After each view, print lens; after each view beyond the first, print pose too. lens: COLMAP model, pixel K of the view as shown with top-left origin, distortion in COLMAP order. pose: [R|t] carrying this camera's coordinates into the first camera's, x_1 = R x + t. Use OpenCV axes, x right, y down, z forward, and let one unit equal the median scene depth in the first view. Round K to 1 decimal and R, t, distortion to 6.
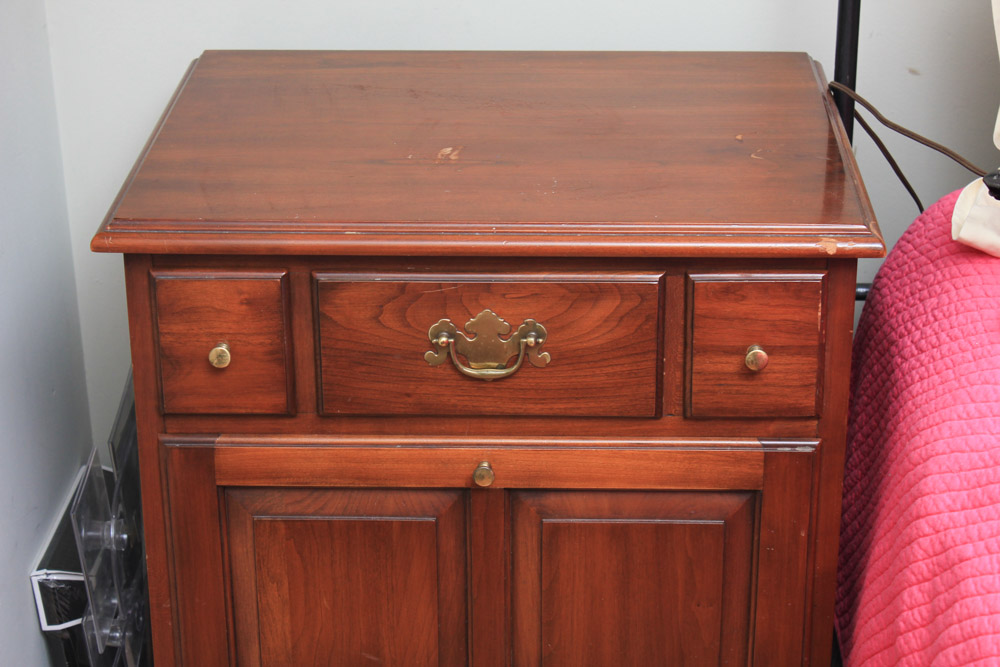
lens RADIAL K [[2168.7, 0, 493.2], [0, 2168.7, 332.7], [0, 0, 1]] dist [0.057469, 0.000000]
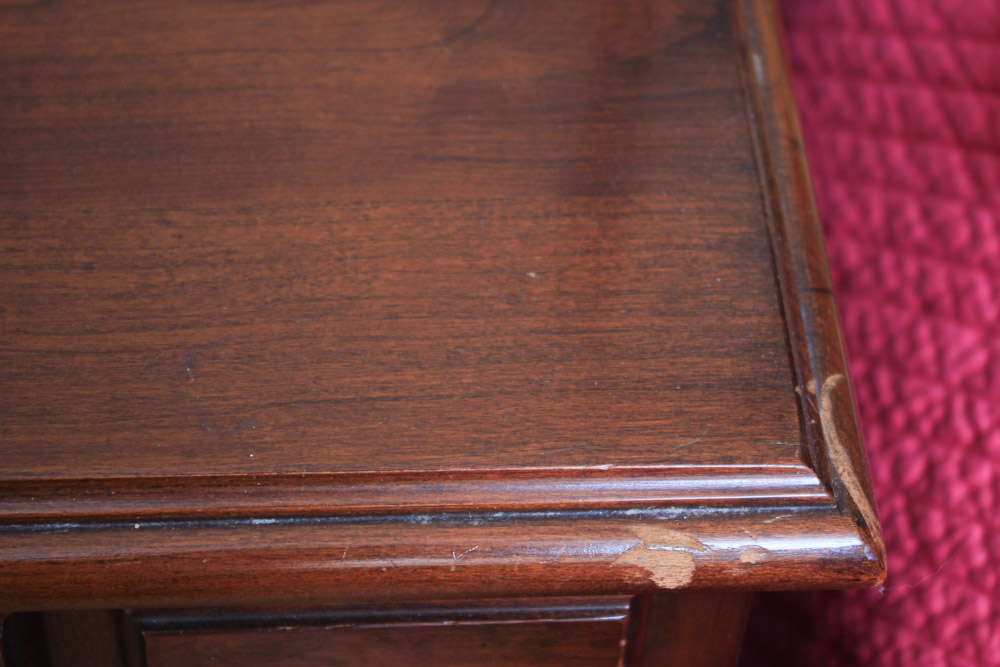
lens RADIAL K [[2347.7, 0, 498.8], [0, 2347.7, 330.0], [0, 0, 1]] dist [0.029043, 0.000000]
pose [[0.993491, -0.038720, 0.107130, 0.102112], [-0.013423, 0.894111, 0.447644, -0.174402], [-0.113119, -0.446168, 0.887771, 0.733882]]
